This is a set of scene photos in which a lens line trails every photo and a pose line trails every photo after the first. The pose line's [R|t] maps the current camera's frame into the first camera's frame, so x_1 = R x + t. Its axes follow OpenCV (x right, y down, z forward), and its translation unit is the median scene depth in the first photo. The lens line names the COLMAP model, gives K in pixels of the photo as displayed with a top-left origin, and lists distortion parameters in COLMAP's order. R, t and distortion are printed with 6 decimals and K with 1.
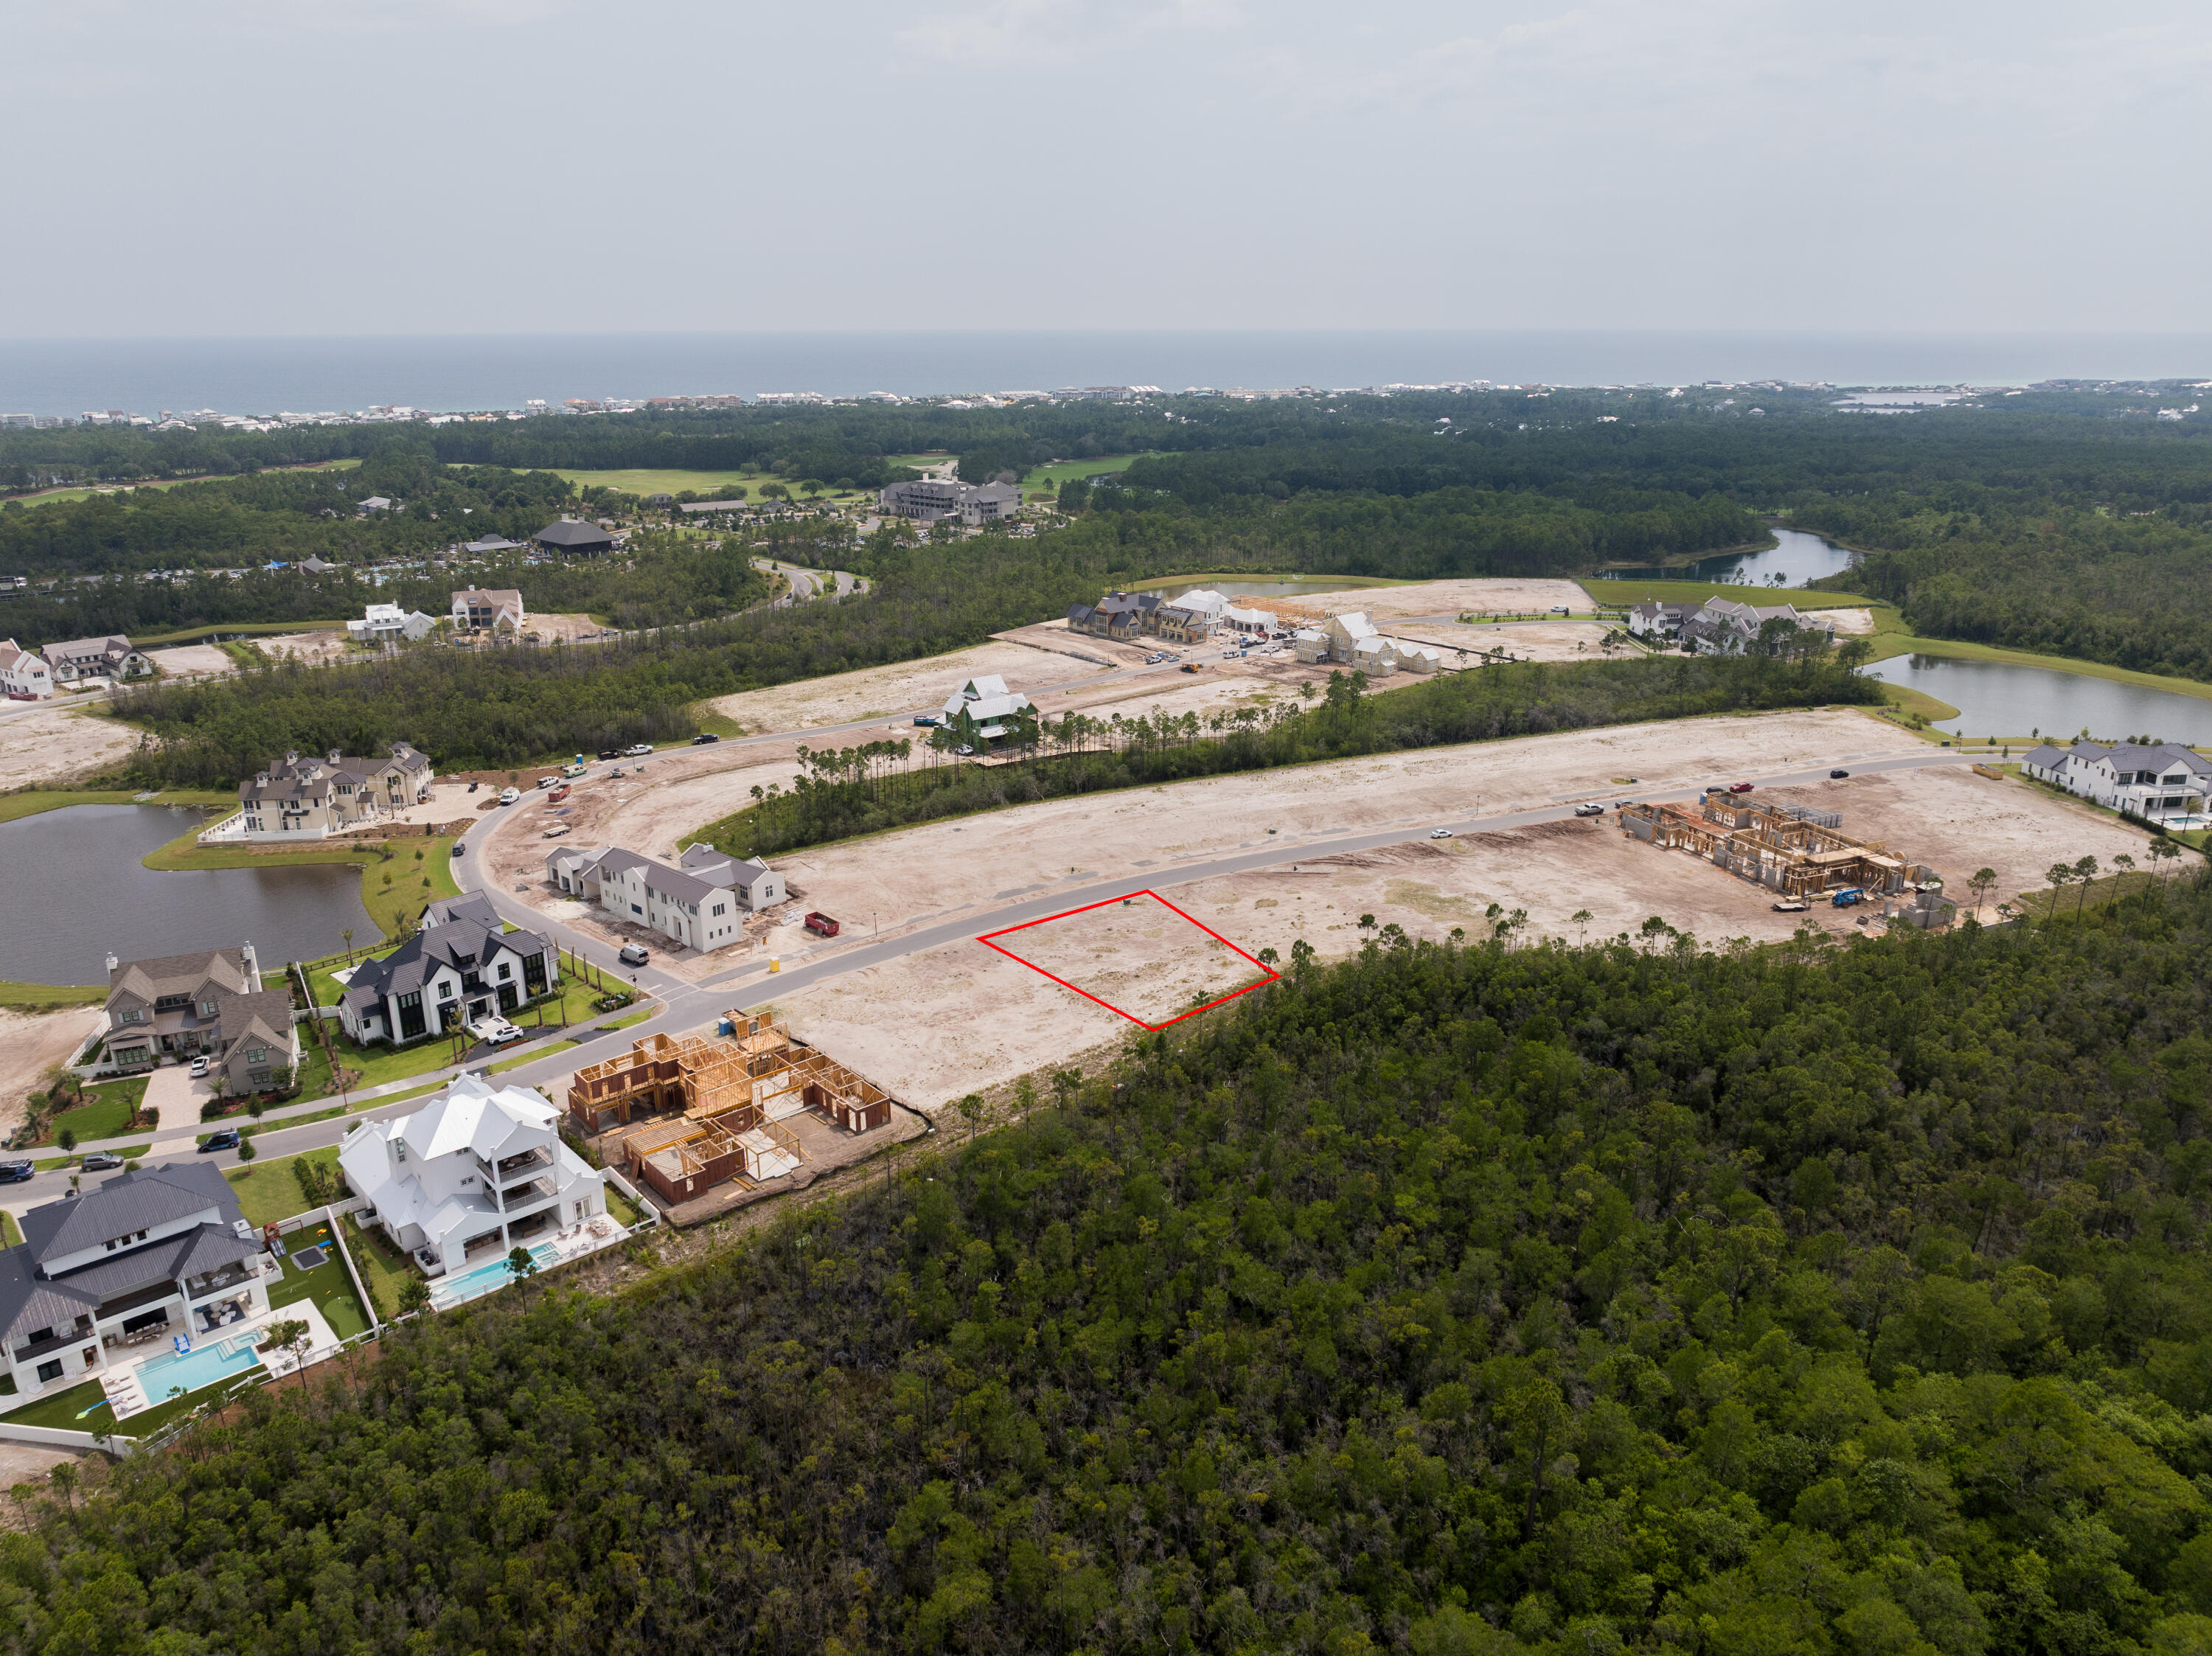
lens RADIAL K [[1548.8, 0, 1112.7], [0, 1548.8, 829.3], [0, 0, 1]] dist [-0.034407, 0.020957]
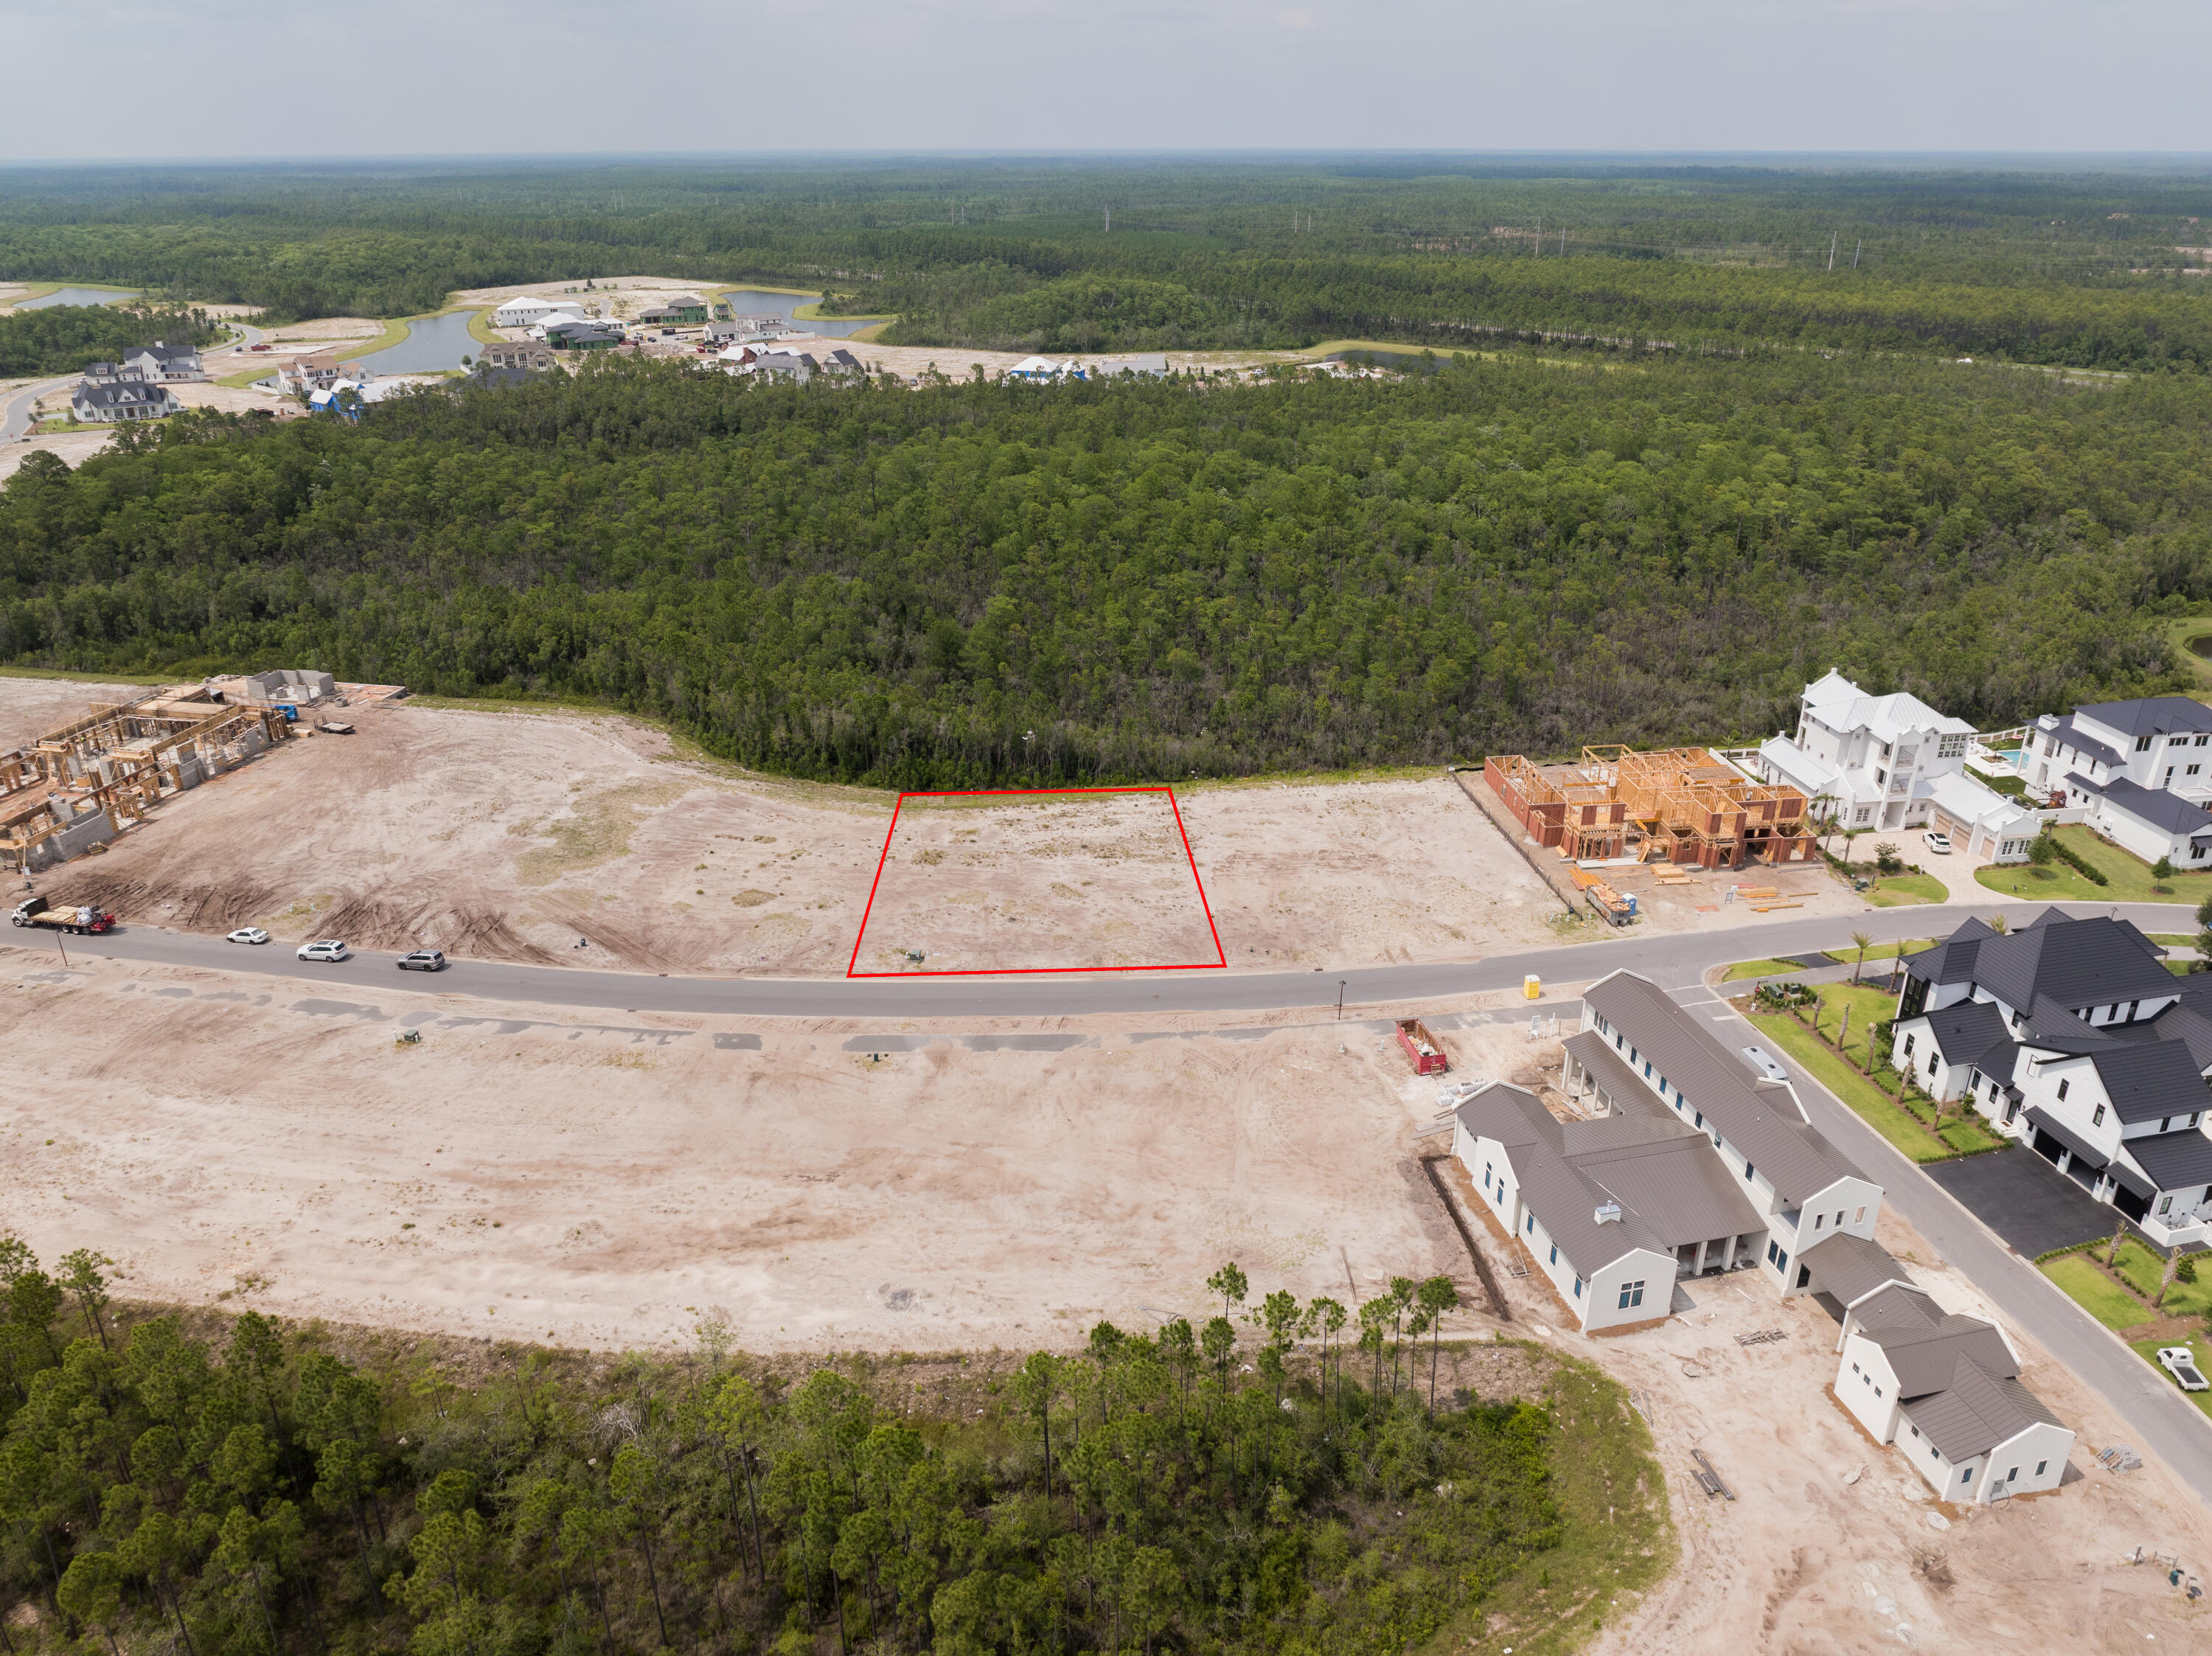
lens RADIAL K [[1554.5, 0, 1112.5], [0, 1554.5, 821.1], [0, 0, 1]] dist [-0.038627, 0.025049]
pose [[-0.826720, -0.220407, 0.517643, -0.336112], [0.181642, 0.766234, 0.616353, -0.332268], [-0.532484, 0.603578, -0.593426, 1.229178]]
